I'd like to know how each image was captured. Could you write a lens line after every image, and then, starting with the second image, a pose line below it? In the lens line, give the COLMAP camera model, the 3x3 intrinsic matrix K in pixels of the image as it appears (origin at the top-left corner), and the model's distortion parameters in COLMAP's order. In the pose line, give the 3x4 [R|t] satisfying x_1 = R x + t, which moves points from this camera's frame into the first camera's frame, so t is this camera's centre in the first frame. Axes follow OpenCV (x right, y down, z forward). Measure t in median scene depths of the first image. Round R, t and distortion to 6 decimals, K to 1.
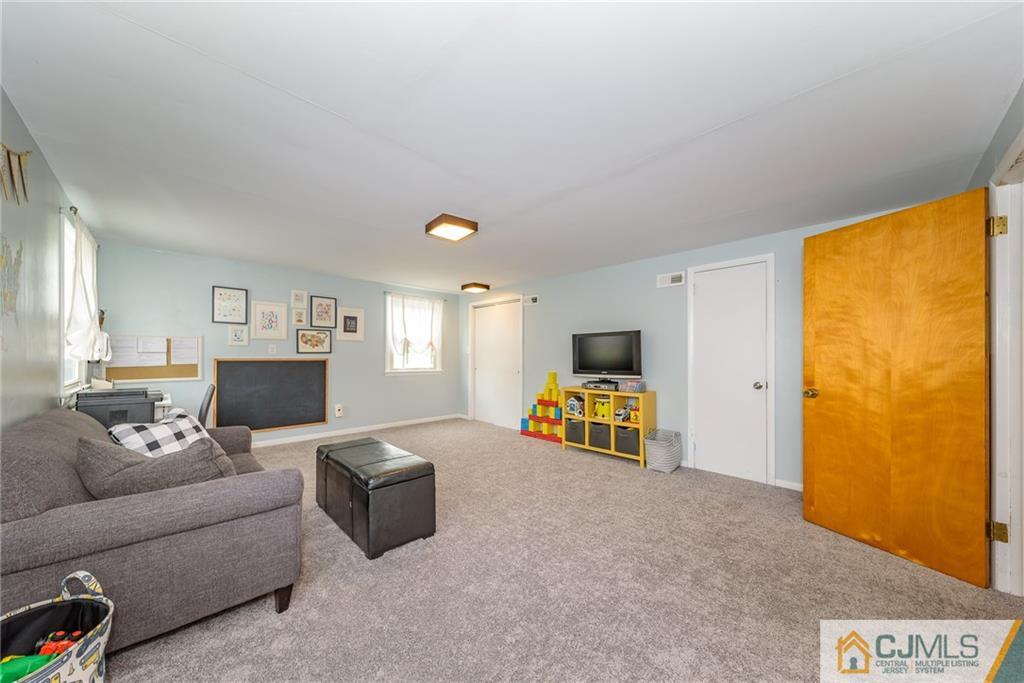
lens RADIAL K [[351.8, 0, 516.3], [0, 351.8, 355.4], [0, 0, 1]] dist [0.000889, 0.000129]
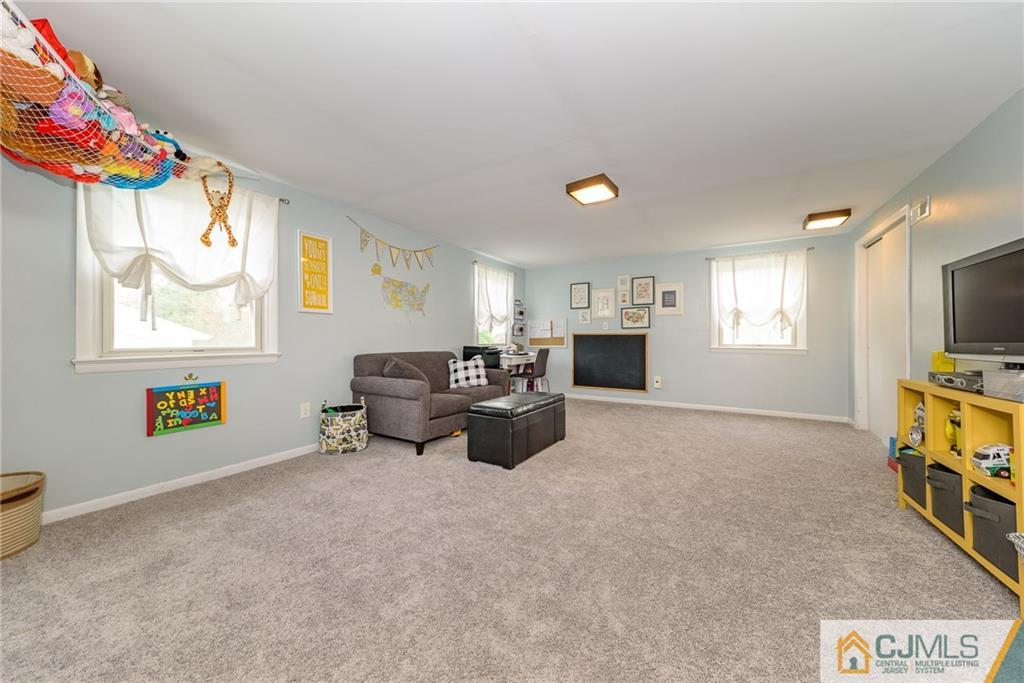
lens RADIAL K [[352.7, 0, 512.0], [0, 352.7, 341.5], [0, 0, 1]] dist [0.000535, 0.000044]
pose [[0.249133, 0.001664, -0.968468, 0.426201], [0.001675, 0.999996, 0.002149, 0.033229], [0.968468, -0.002157, 0.249129, 0.325795]]
